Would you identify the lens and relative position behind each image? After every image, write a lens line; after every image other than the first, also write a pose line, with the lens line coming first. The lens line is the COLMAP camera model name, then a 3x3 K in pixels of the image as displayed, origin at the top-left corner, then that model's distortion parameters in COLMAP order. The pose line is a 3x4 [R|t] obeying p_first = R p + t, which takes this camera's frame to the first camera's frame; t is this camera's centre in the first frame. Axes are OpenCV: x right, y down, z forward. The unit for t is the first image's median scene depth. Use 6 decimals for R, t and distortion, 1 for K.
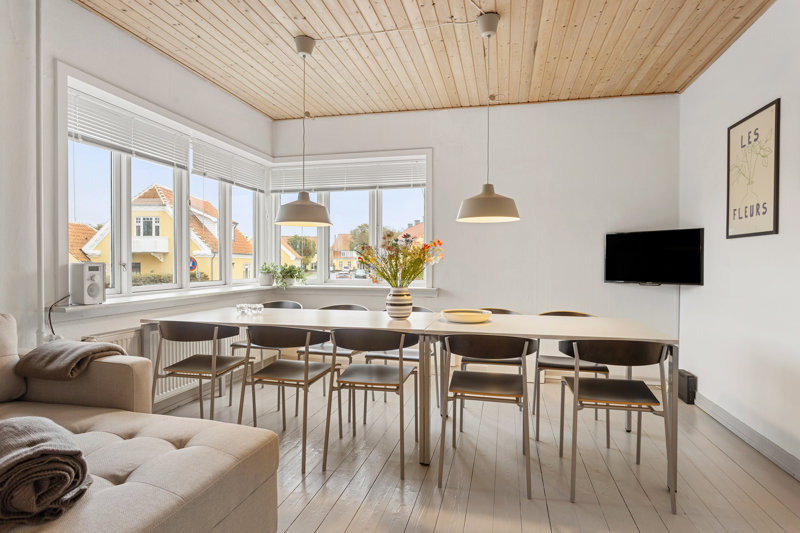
lens RADIAL K [[438.8, 0, 400.7], [0, 438.8, 263.9], [0, 0, 1]] dist [-0.004434, 0.000973]
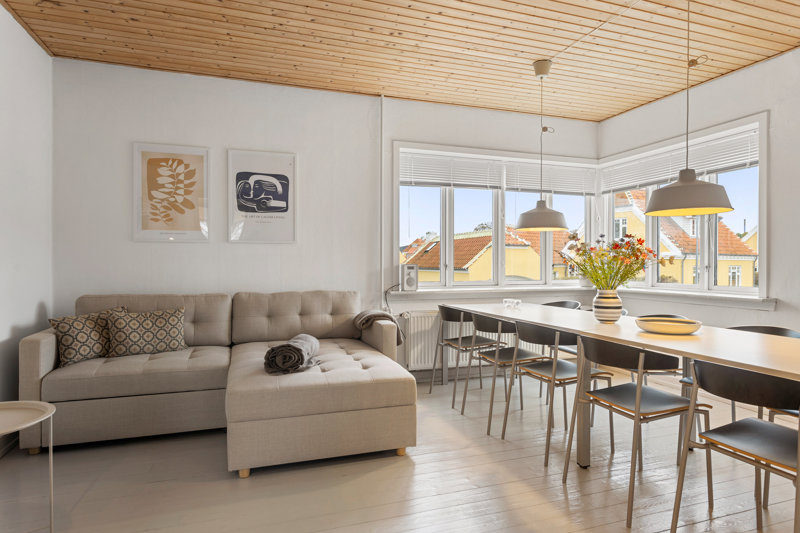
lens RADIAL K [[483.9, 0, 401.0], [0, 483.9, 266.2], [0, 0, 1]] dist [0.006190, 0.000740]
pose [[0.537113, 0.003055, -0.843505, 0.612107], [-0.004213, 0.999991, 0.000939, 0.002423], [0.843500, 0.003050, 0.537120, 0.043130]]
